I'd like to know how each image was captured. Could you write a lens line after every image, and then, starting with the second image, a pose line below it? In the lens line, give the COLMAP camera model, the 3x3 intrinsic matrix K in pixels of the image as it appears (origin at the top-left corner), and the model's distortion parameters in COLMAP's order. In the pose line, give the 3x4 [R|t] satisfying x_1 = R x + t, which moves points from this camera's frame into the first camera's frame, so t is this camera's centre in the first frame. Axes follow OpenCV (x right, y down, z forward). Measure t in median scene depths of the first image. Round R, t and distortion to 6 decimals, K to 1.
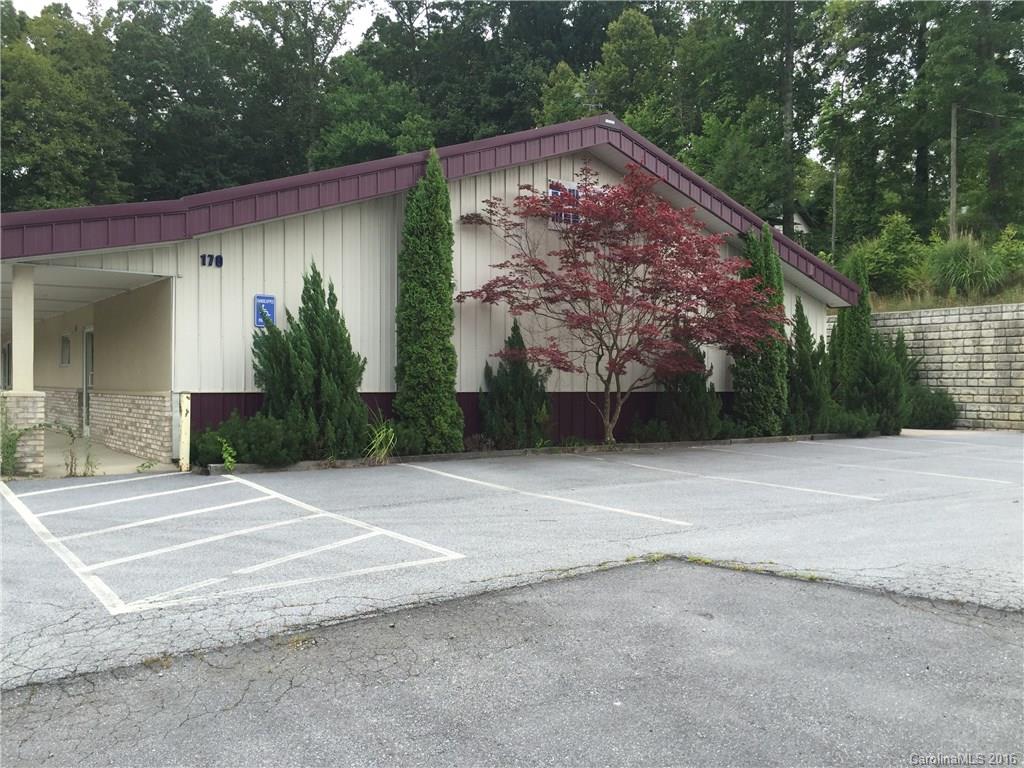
lens RADIAL K [[883.5, 0, 512.0], [0, 883.5, 384.0], [0, 0, 1]] dist [-0.011260, -0.003201]
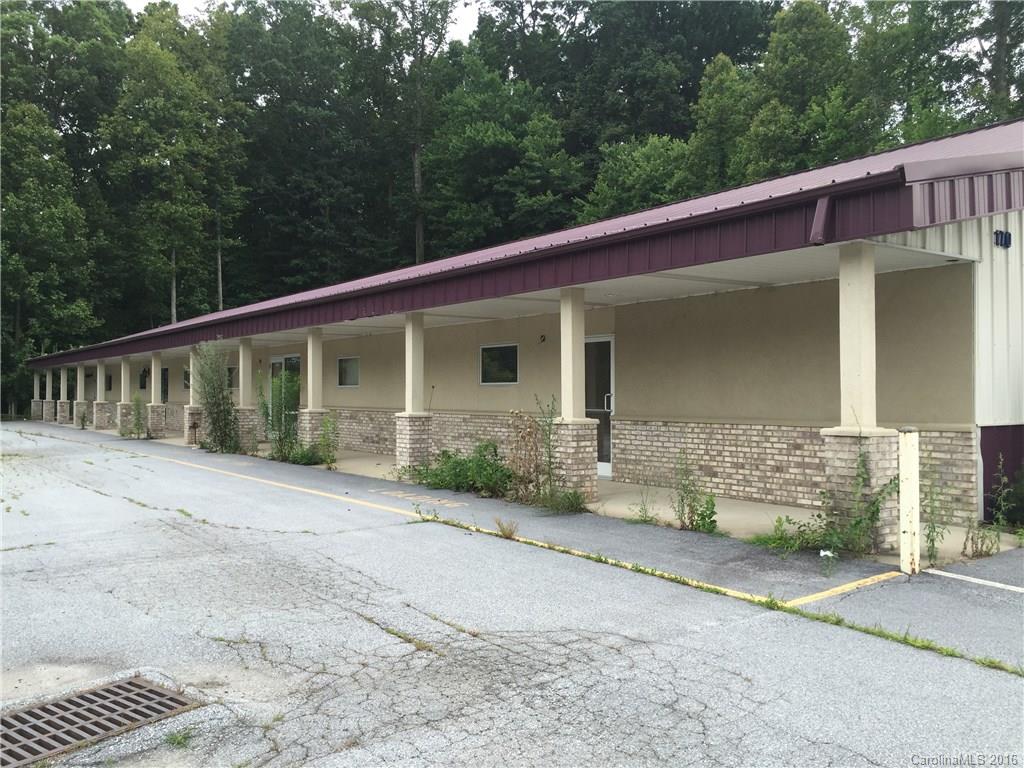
lens RADIAL K [[864.8, 0, 512.0], [0, 864.8, 384.0], [0, 0, 1]] dist [0.014287, -0.008478]
pose [[0.999889, -0.011906, 0.008925, -0.156033], [0.011987, 0.999887, -0.009050, -0.004236], [-0.008816, 0.009156, 0.999919, 0.063183]]
